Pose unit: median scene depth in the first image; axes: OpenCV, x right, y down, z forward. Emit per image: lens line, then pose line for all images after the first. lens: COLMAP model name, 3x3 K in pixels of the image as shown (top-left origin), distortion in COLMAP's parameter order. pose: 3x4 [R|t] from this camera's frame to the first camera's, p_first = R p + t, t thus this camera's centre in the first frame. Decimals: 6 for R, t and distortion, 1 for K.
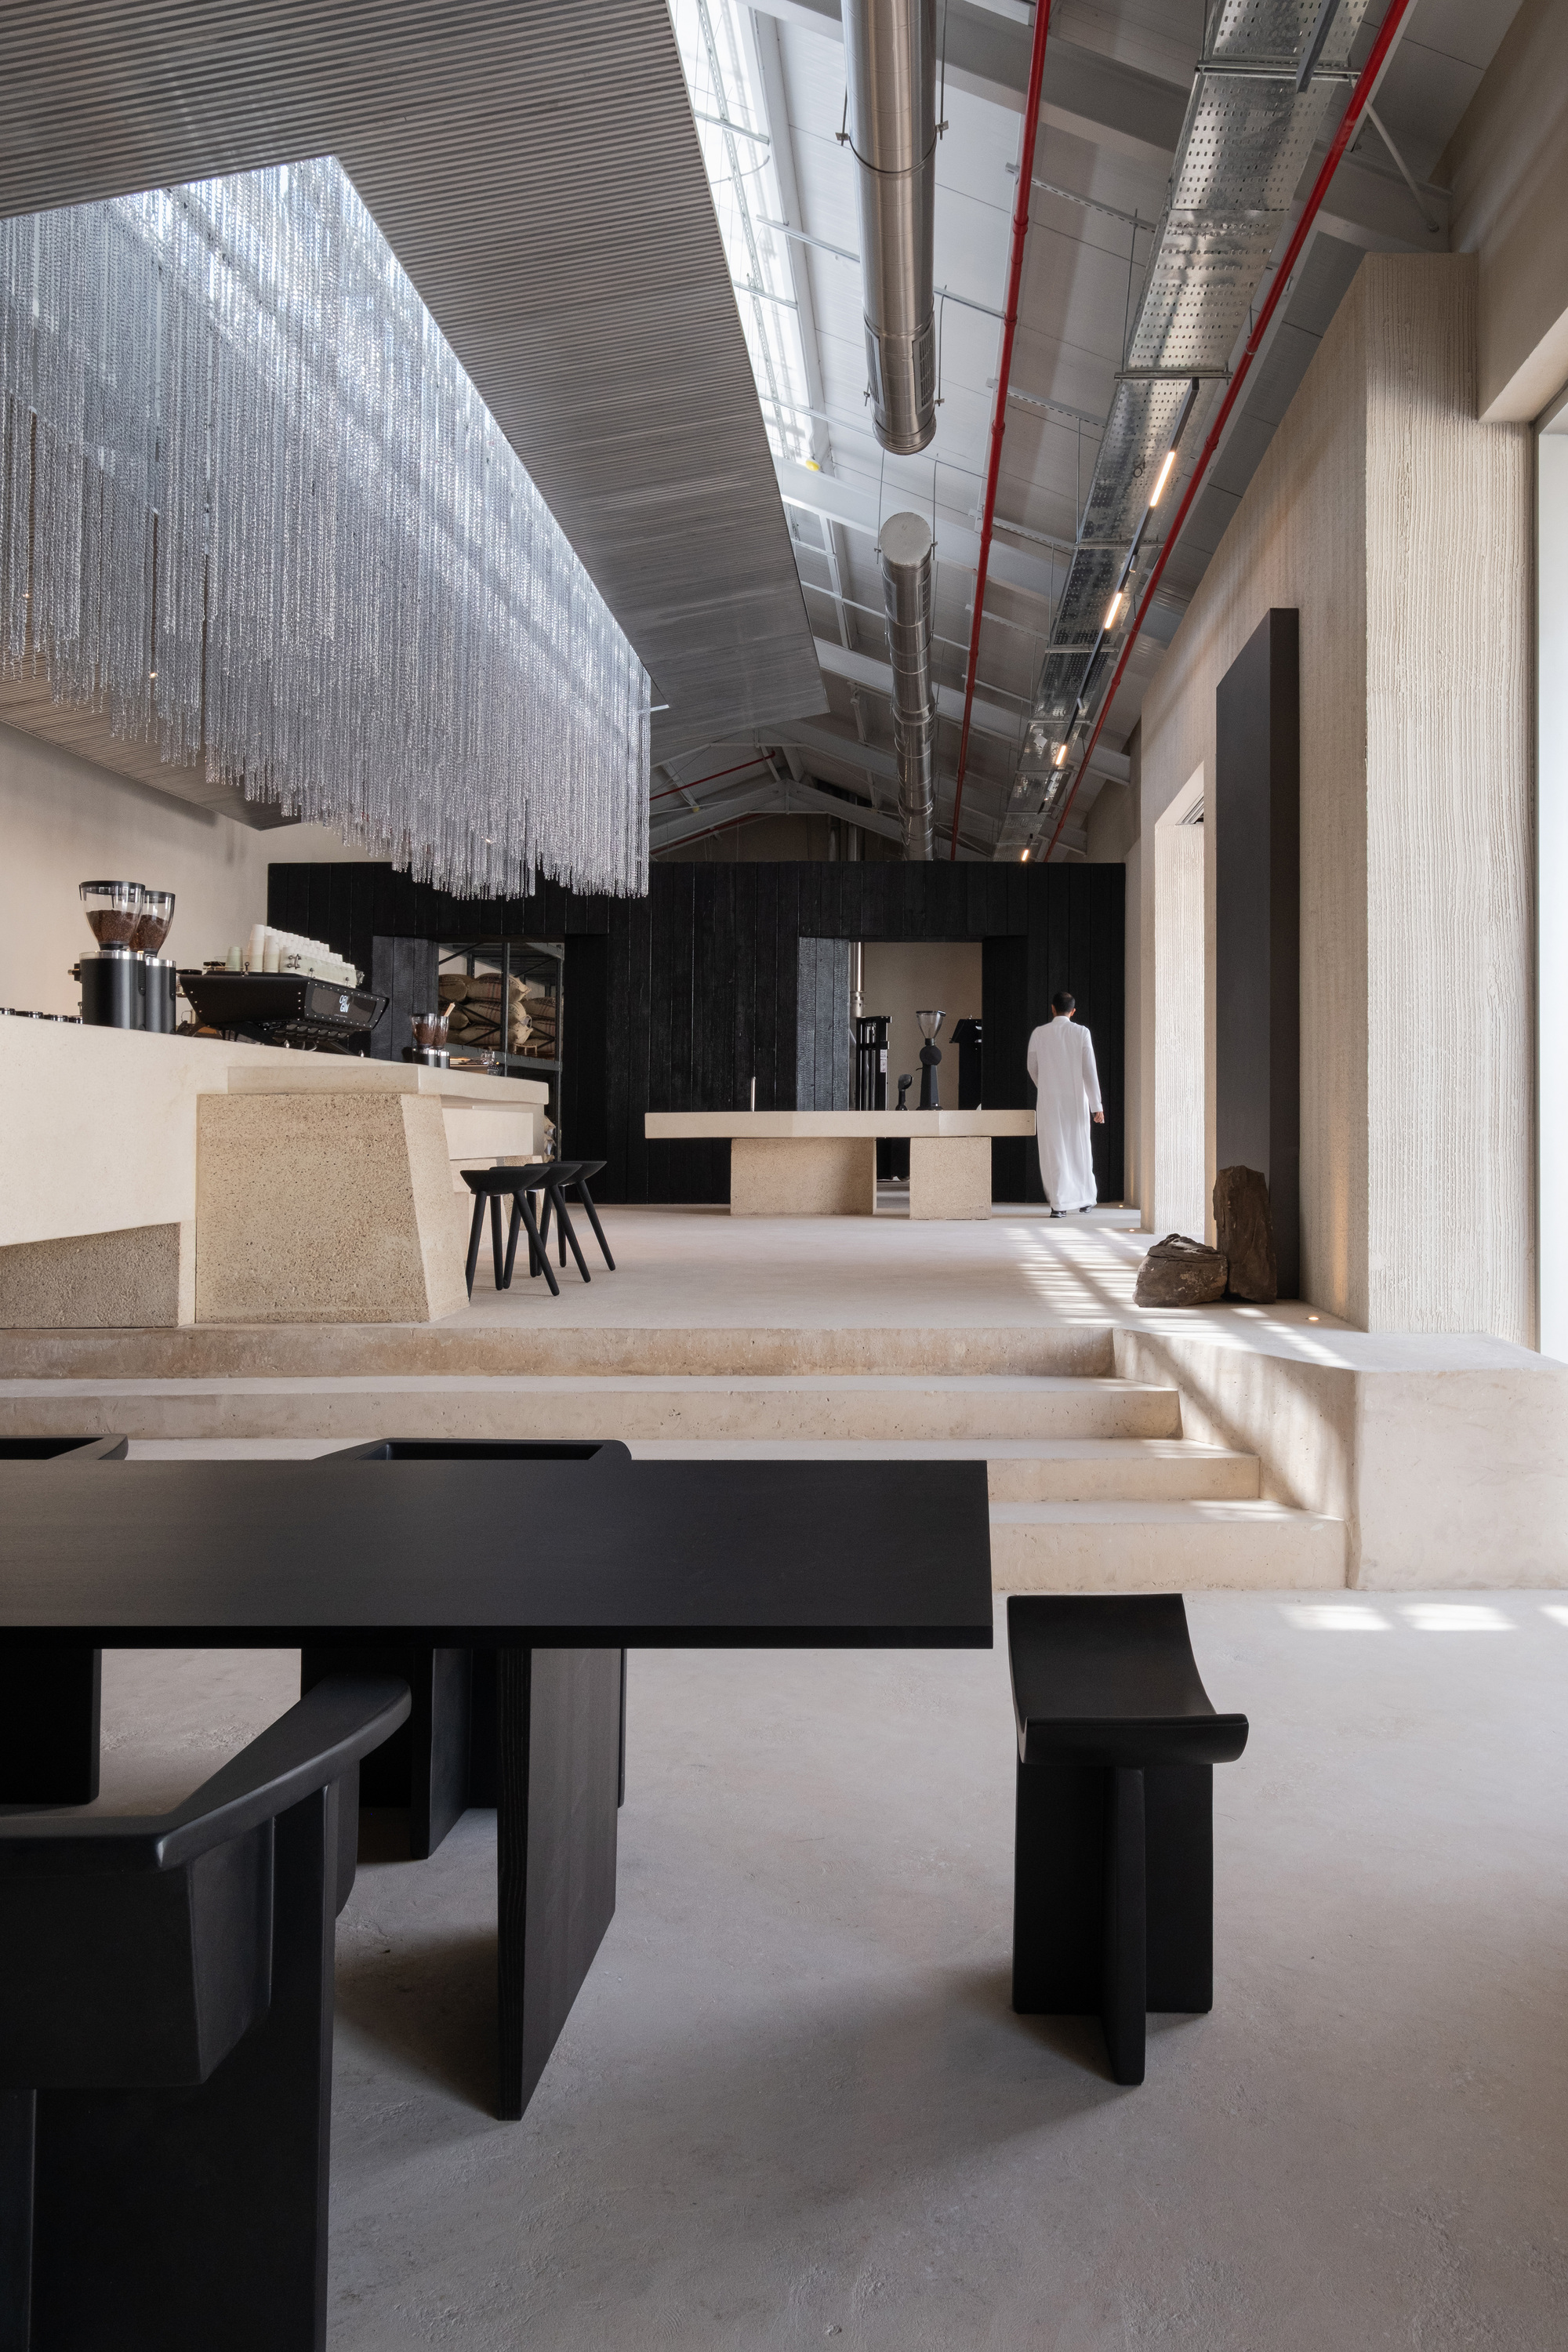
lens RADIAL K [[1672.8, 0, 947.5], [0, 1672.8, 1079.8], [0, 0, 1]] dist [-0.009087, -0.003884]
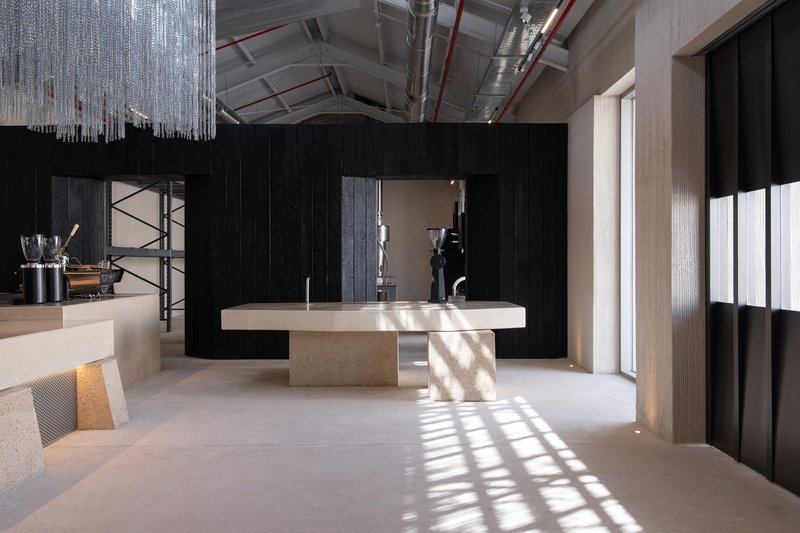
lens RADIAL K [[673.3, 0, 400.7], [0, 673.3, 265.4], [0, 0, 1]] dist [-0.016622, -0.003879]
pose [[0.999897, -0.000724, -0.014308, -0.036671], [0.001164, 0.999527, 0.030743, -0.031163], [0.014279, -0.030756, 0.999425, 0.507040]]
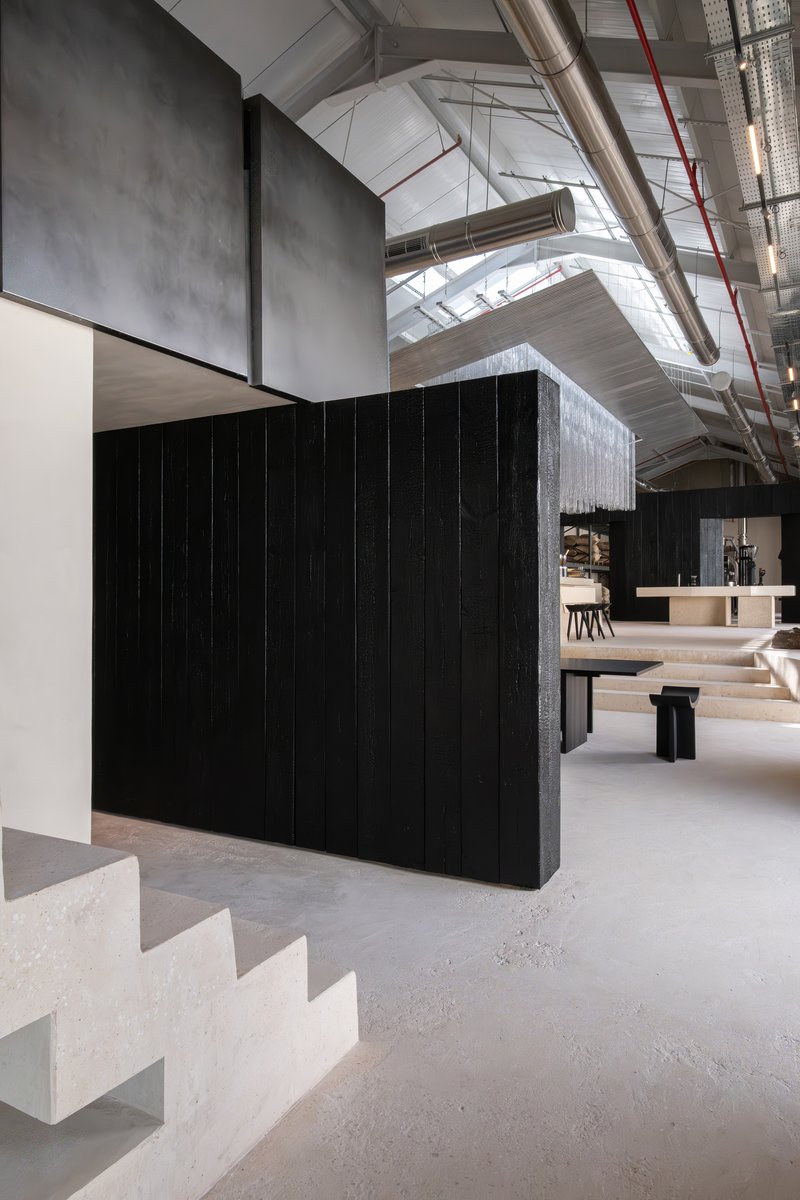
lens RADIAL K [[770.8, 0, 405.4], [0, 770.8, 590.4], [0, 0, 1]] dist [-0.003929, 0.003552]
pose [[0.873852, -0.006008, -0.486155, 0.109411], [0.017814, 0.999648, 0.019666, -0.007988], [0.485865, -0.025846, 0.873652, -0.311199]]
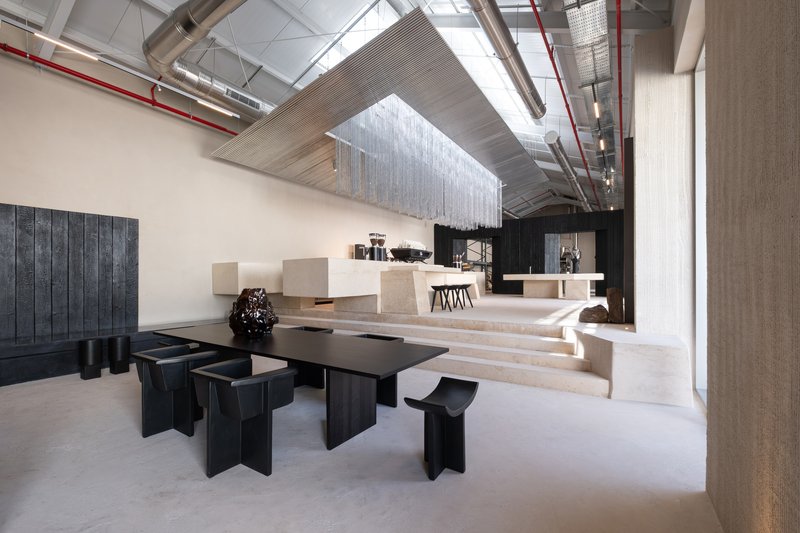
lens RADIAL K [[352.6, 0, 388.9], [0, 352.6, 276.4], [0, 0, 1]] dist [-0.000198, -0.000913]
pose [[0.828407, -0.001292, -0.560125, 0.105943], [0.014926, 0.999693, 0.019768, 0.001212], [0.559927, -0.024737, 0.828172, 0.022846]]
